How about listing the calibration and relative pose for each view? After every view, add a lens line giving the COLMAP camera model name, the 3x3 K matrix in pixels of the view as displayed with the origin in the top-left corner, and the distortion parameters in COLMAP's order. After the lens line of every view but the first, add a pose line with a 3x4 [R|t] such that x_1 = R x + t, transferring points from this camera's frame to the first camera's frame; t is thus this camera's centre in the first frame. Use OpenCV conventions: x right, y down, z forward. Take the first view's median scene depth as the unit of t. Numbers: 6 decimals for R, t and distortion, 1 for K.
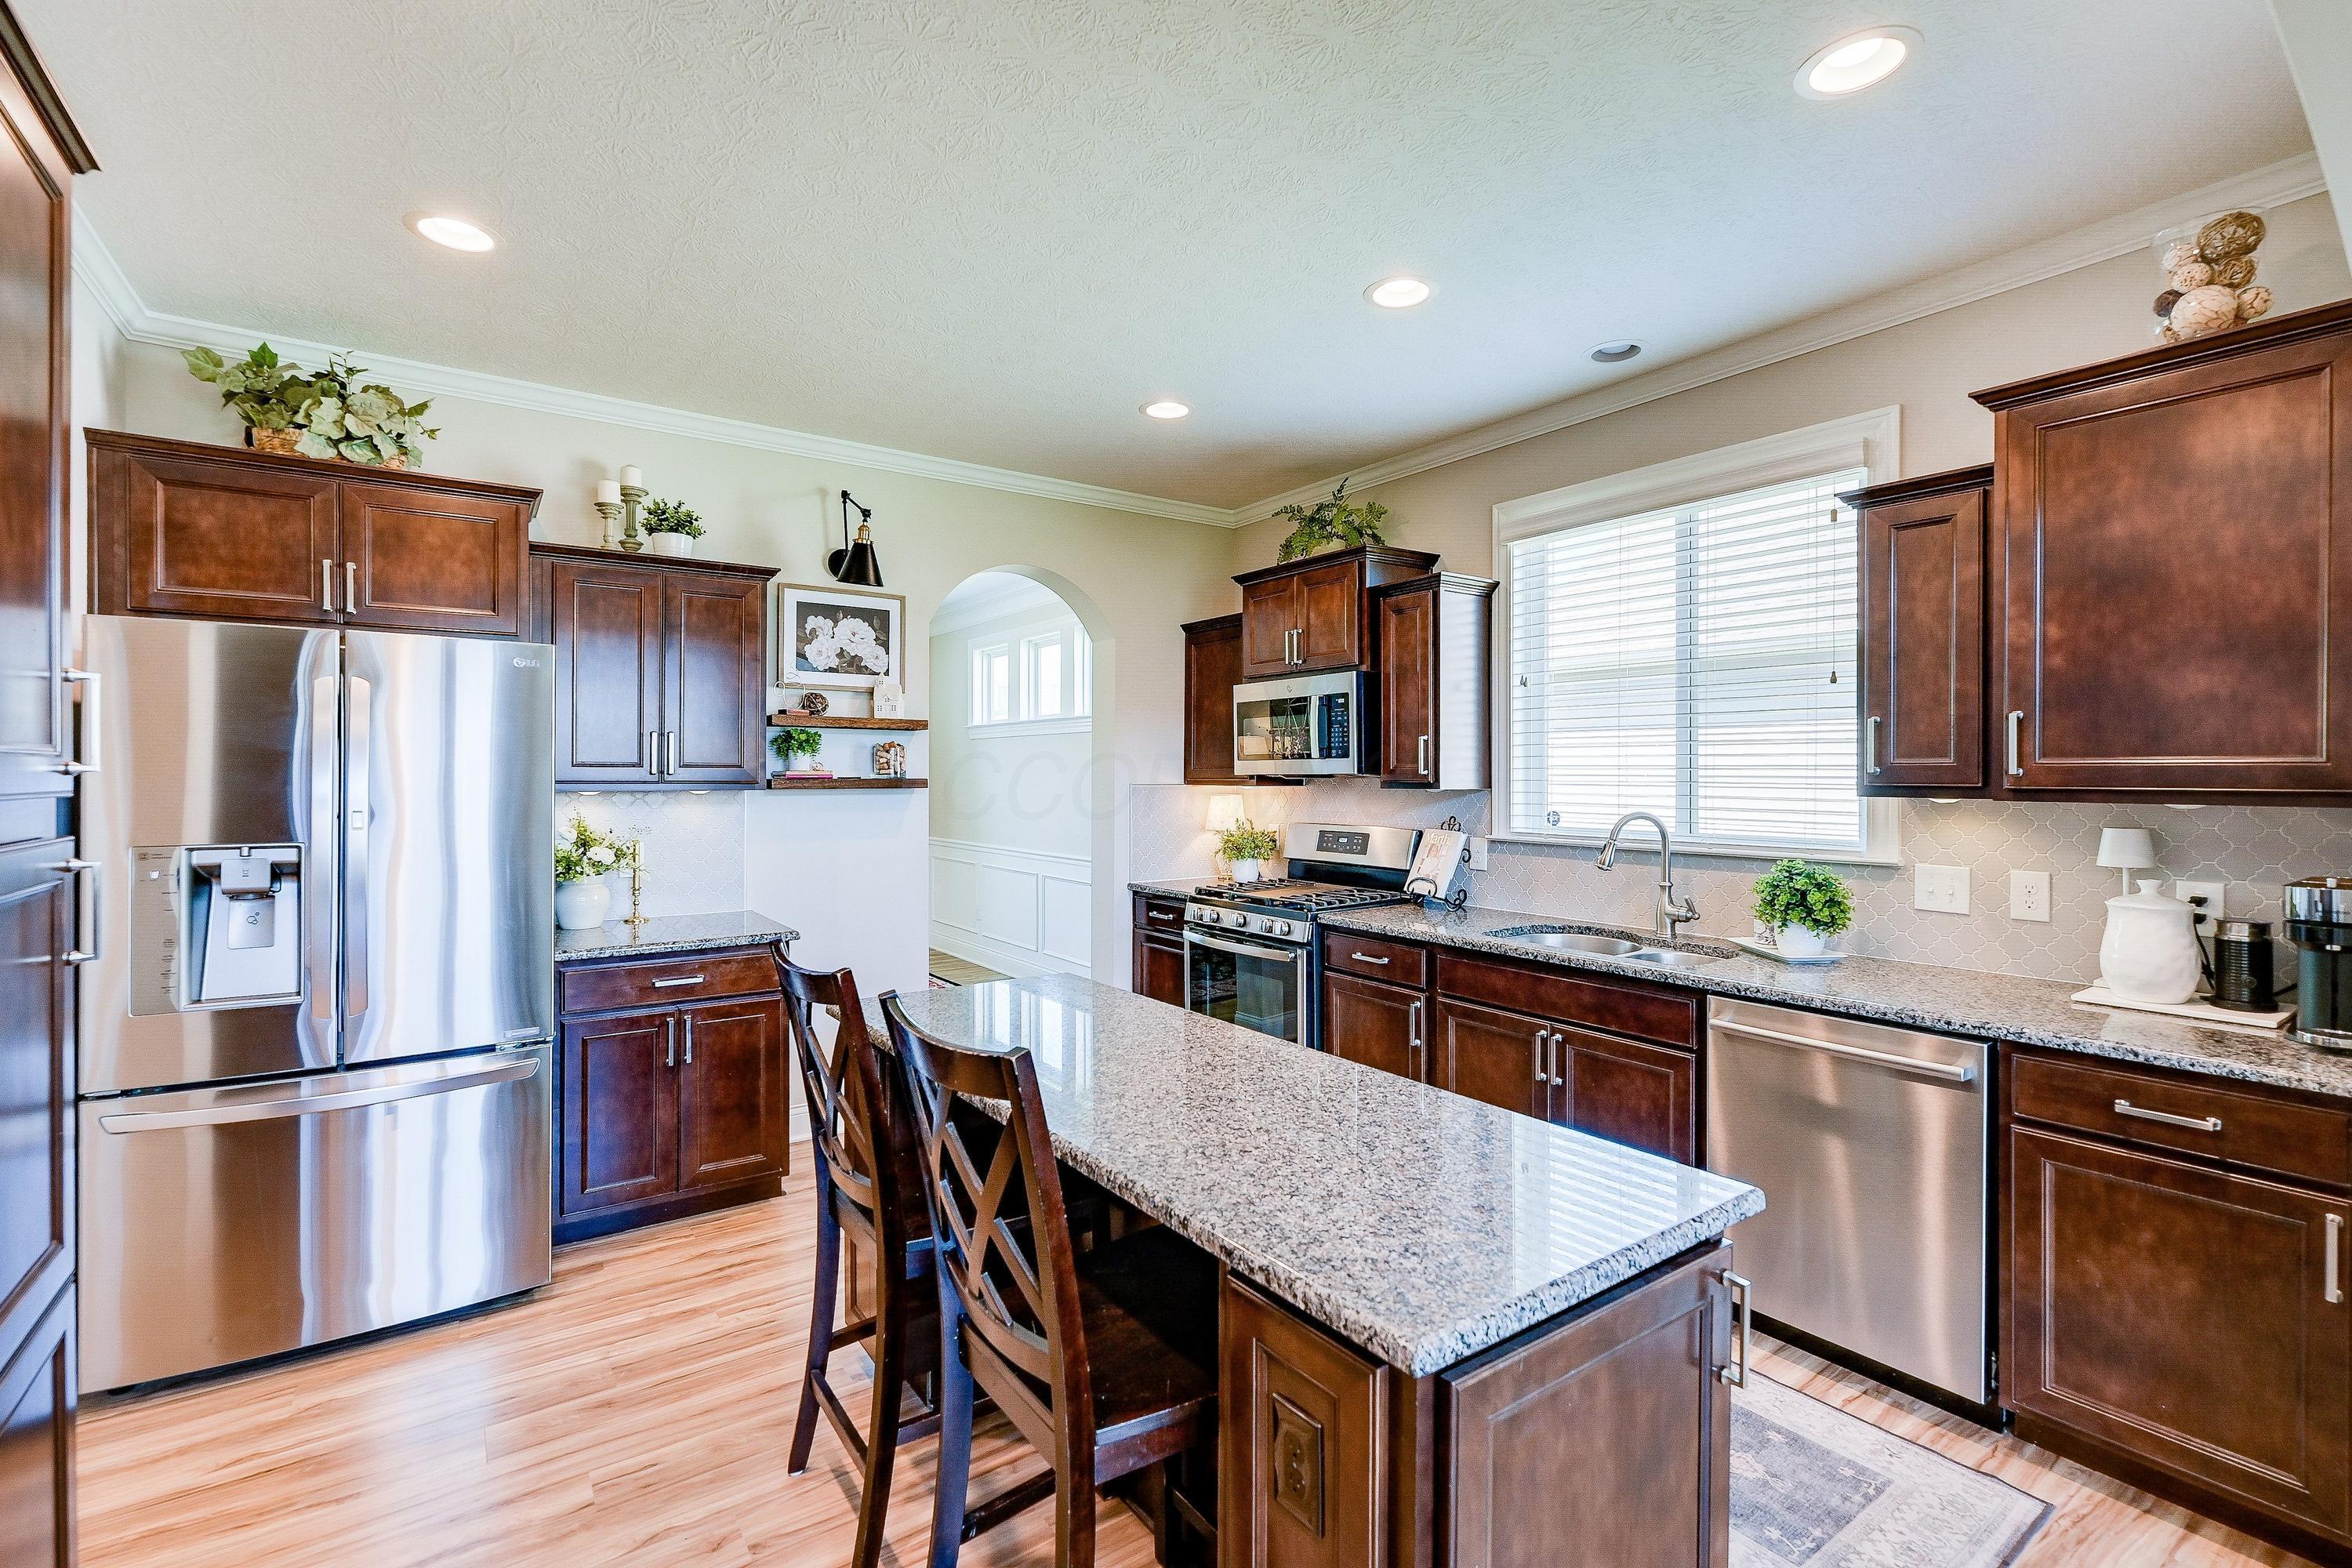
lens RADIAL K [[1039.3, 0, 1182.1], [0, 1039.3, 777.5], [0, 0, 1]] dist [-0.002691, -0.000339]
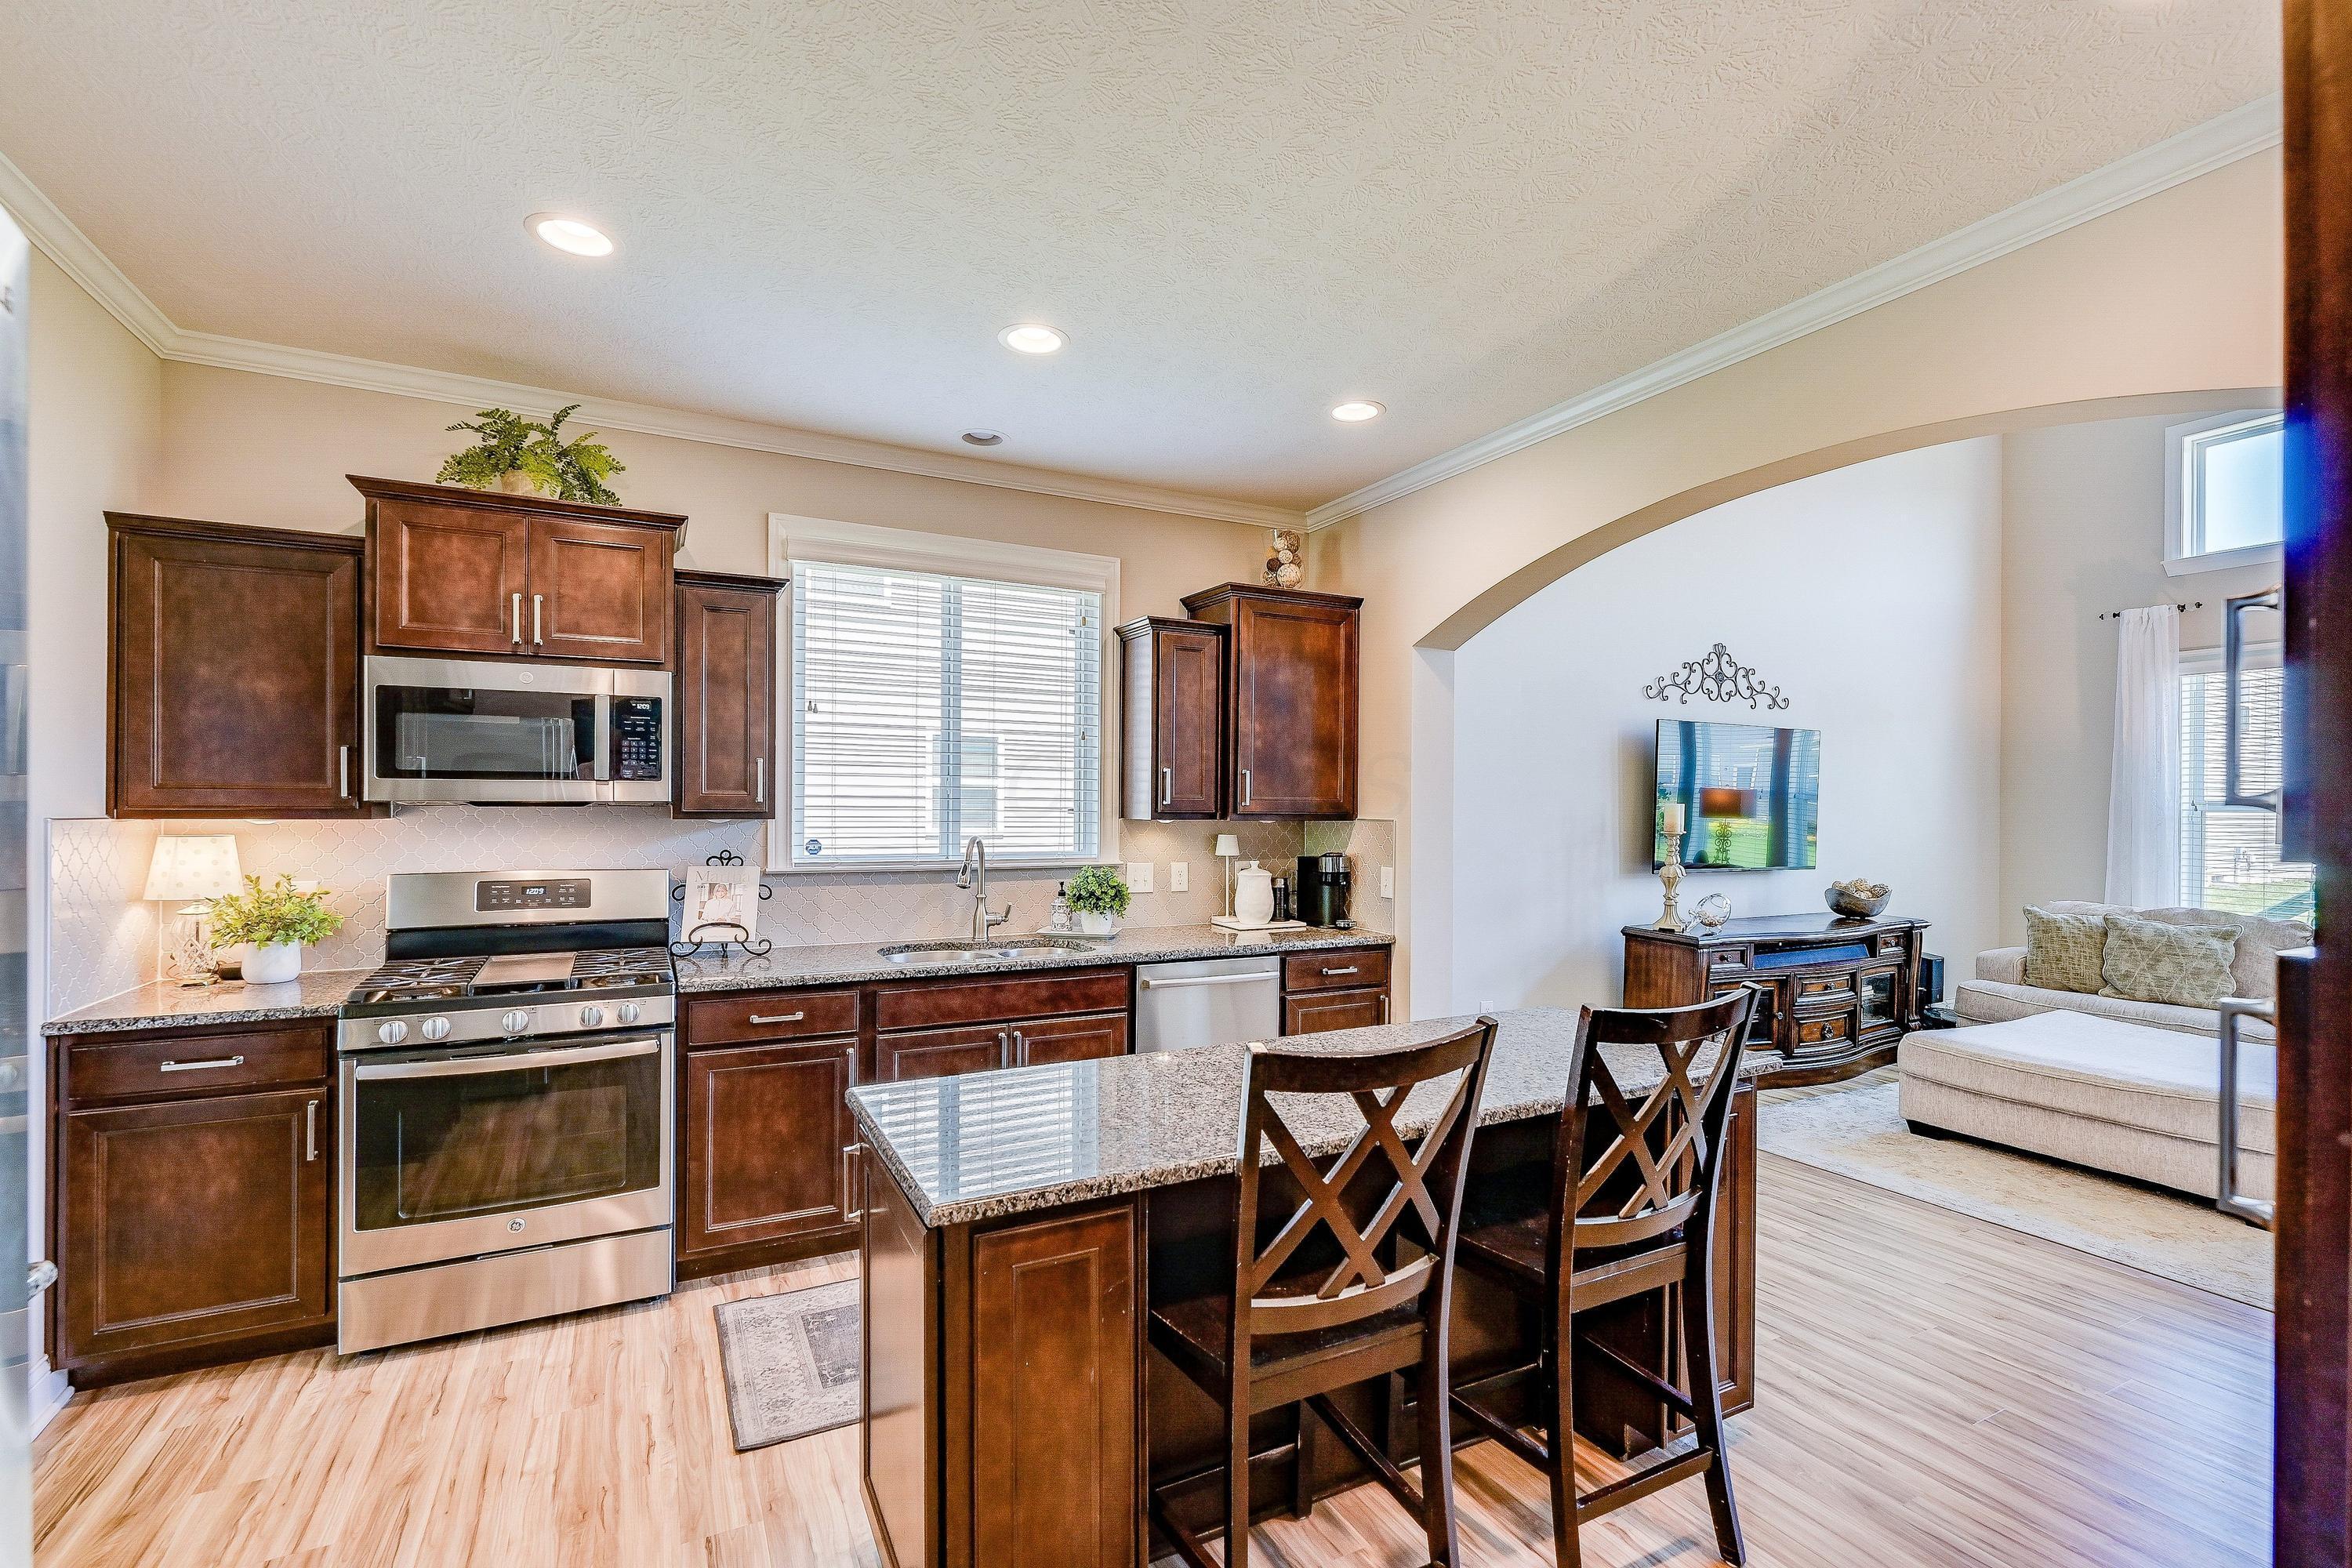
lens RADIAL K [[1039.3, 0, 1184.3], [0, 1039.3, 799.8], [0, 0, 1]] dist [-0.002691, -0.000339]
pose [[0.128481, 0.002629, 0.991708, -0.591609], [-0.004833, 0.999986, -0.002025, -0.005227], [-0.991700, -0.004533, 0.128492, 0.531888]]
